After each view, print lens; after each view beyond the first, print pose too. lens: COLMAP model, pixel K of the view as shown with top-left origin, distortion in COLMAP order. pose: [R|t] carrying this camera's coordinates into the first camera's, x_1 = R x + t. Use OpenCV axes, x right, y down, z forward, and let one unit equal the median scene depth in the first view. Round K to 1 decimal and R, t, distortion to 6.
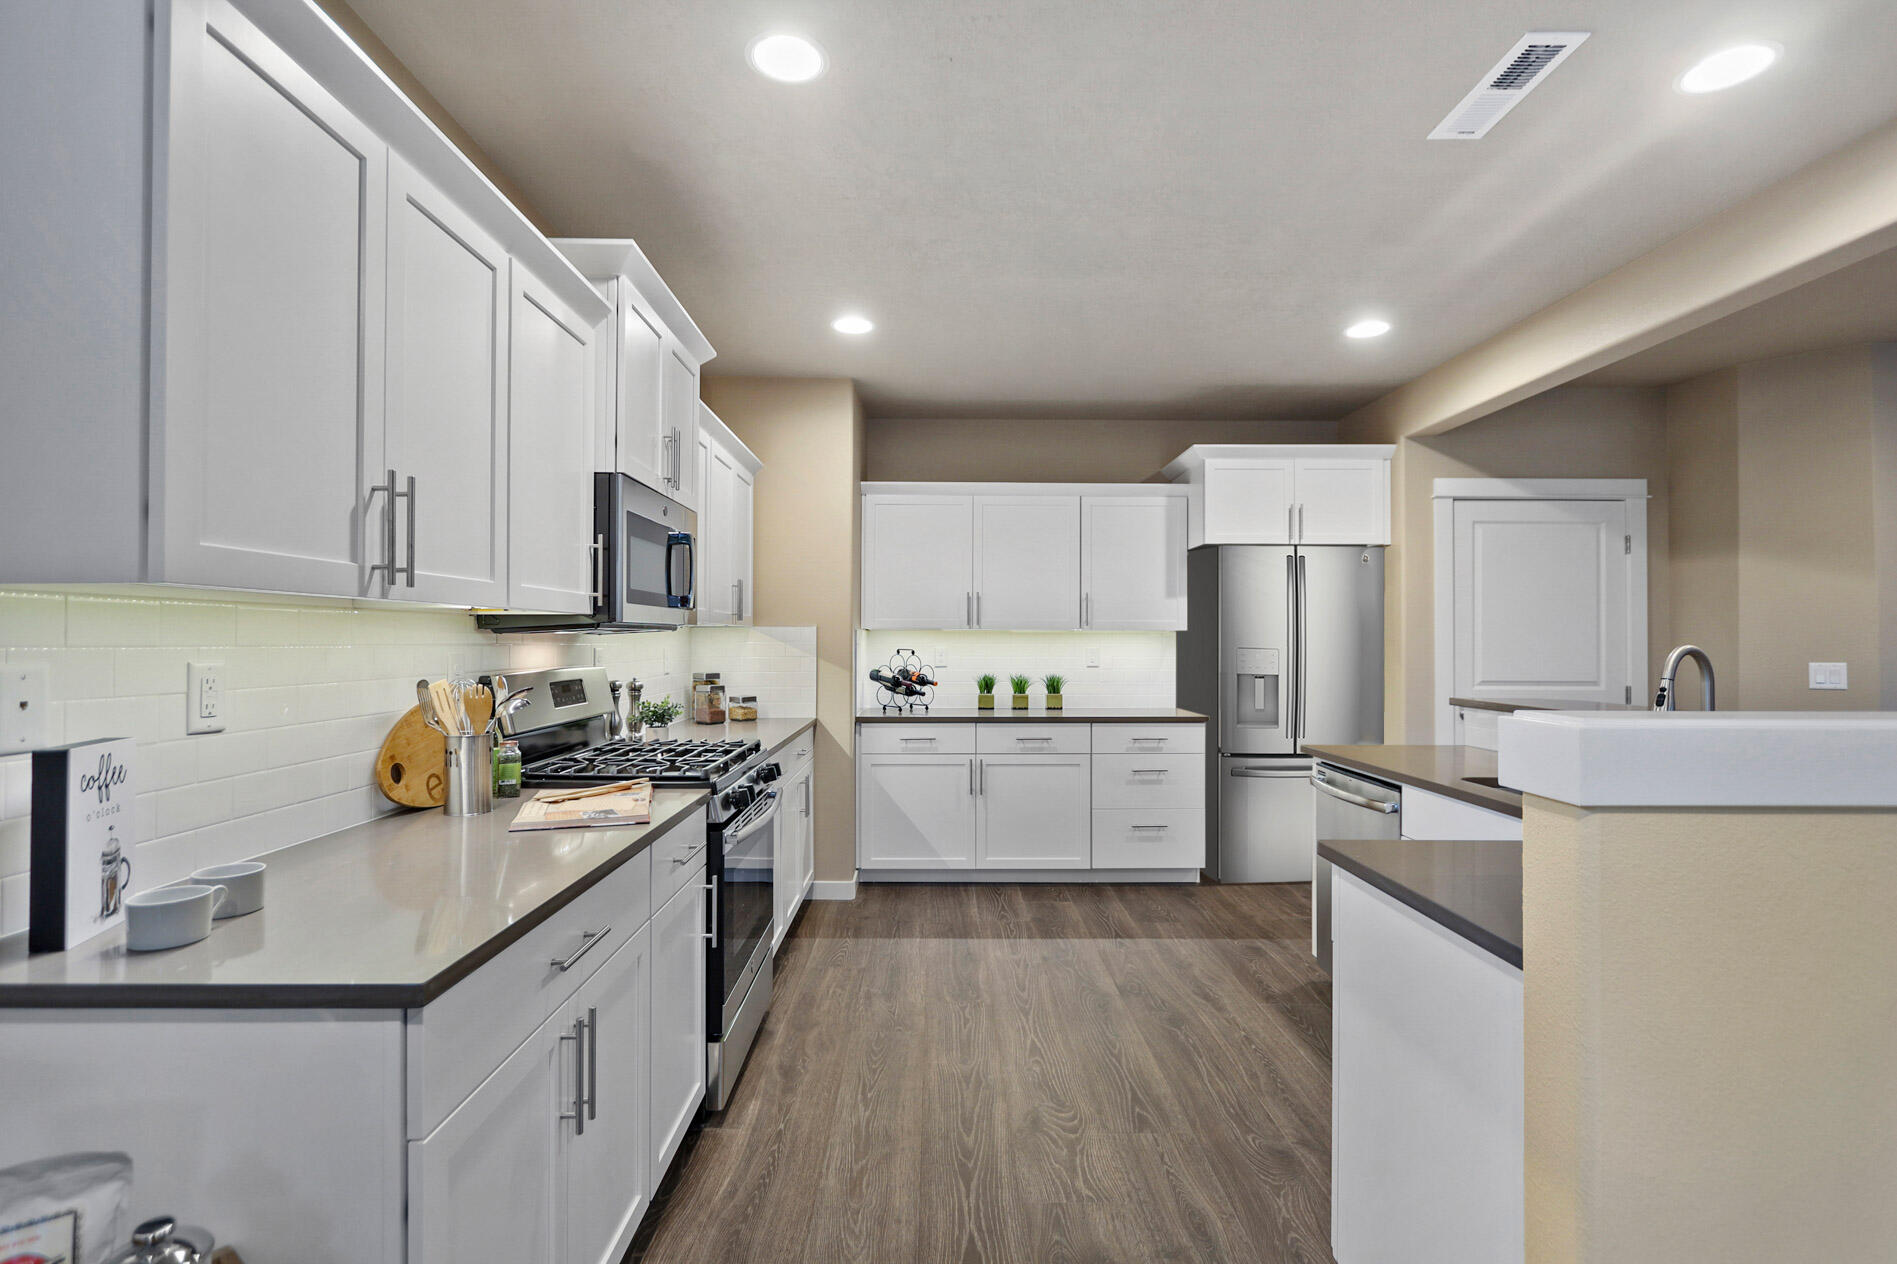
lens RADIAL K [[870.4, 0, 948.5], [0, 870.4, 632.0], [0, 0, 1]] dist [-0.000812, -0.000658]
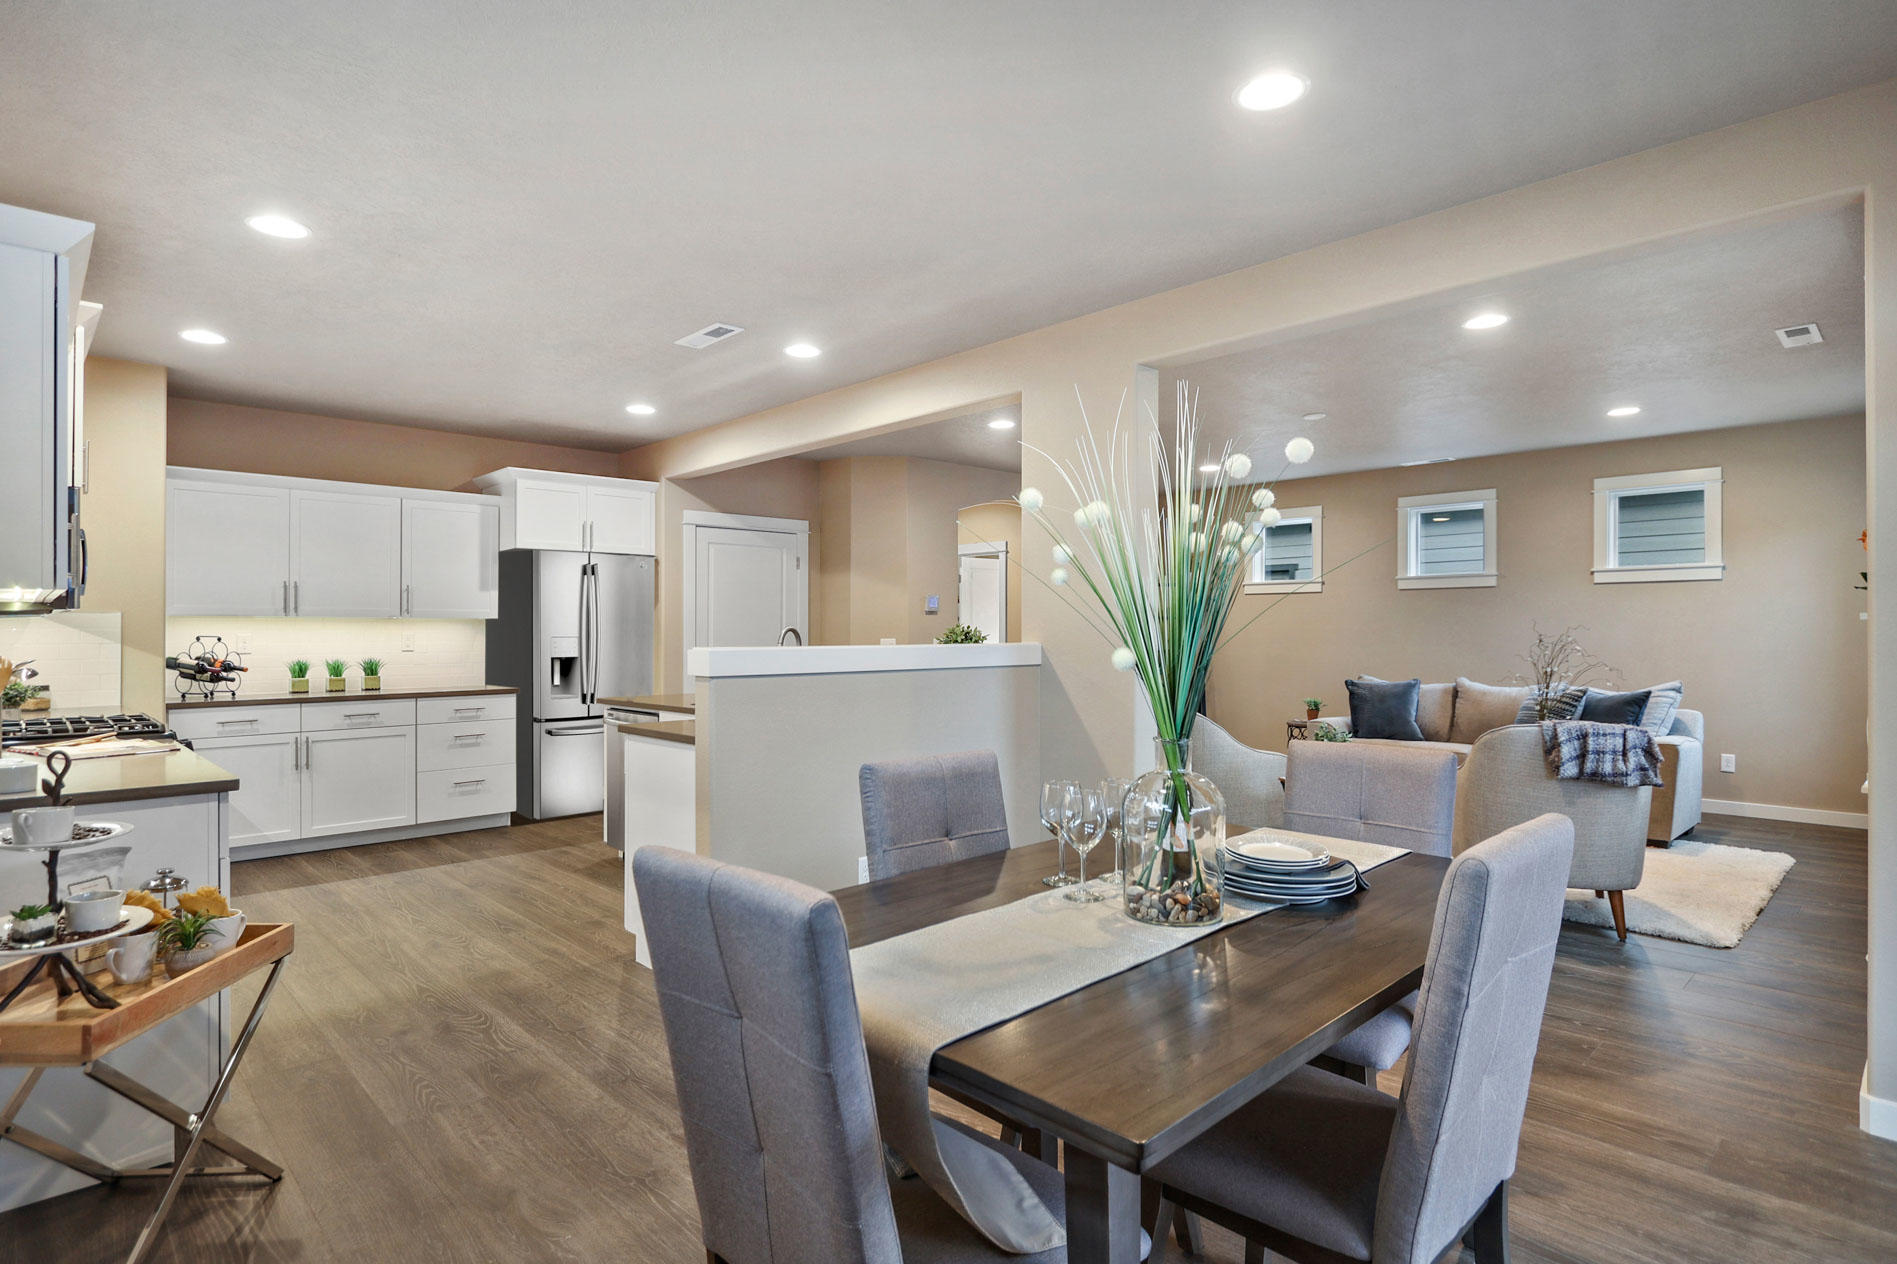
lens RADIAL K [[975.7, 0, 947.6], [0, 975.7, 608.3], [0, 0, 1]] dist [-0.064876, 0.000445]
pose [[0.724803, 0.010749, 0.688872, -0.200133], [-0.001049, 0.999894, -0.014499, 0.003358], [-0.688955, 0.009787, 0.724738, -0.406634]]
